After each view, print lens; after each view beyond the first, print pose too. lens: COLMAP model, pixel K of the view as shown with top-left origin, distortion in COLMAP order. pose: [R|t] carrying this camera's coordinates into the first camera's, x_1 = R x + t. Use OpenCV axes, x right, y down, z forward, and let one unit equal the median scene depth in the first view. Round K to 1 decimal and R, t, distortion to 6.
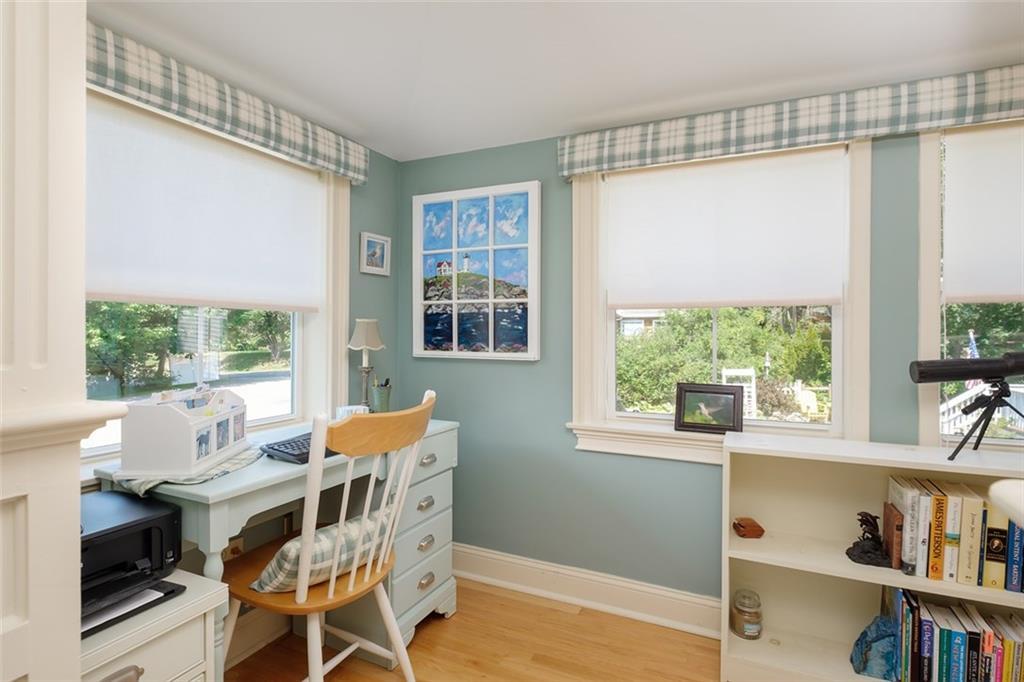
lens RADIAL K [[415.1, 0, 511.7], [0, 415.1, 356.4], [0, 0, 1]] dist [-0.000508, -0.000042]
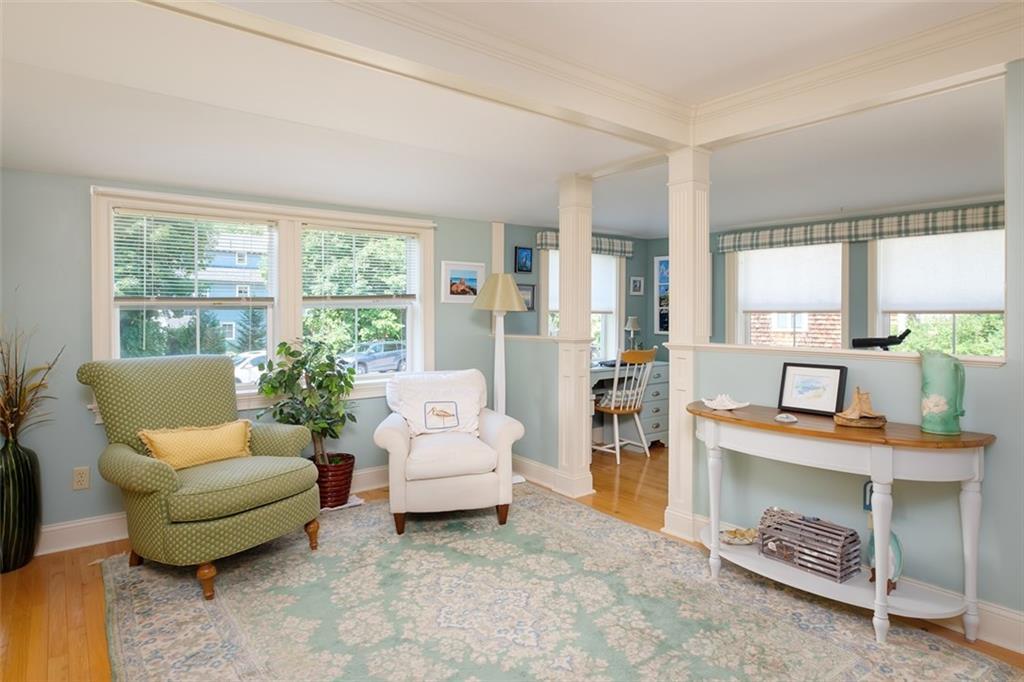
lens RADIAL K [[574.5, 0, 512.0], [0, 574.5, 341.0], [0, 0, 1]] dist [-0.000374, -0.000020]
pose [[0.854730, 0.014777, -0.518862, 0.828551], [0.001374, 0.999527, 0.030729, -0.067899], [0.519071, -0.026978, 0.854306, -2.339669]]
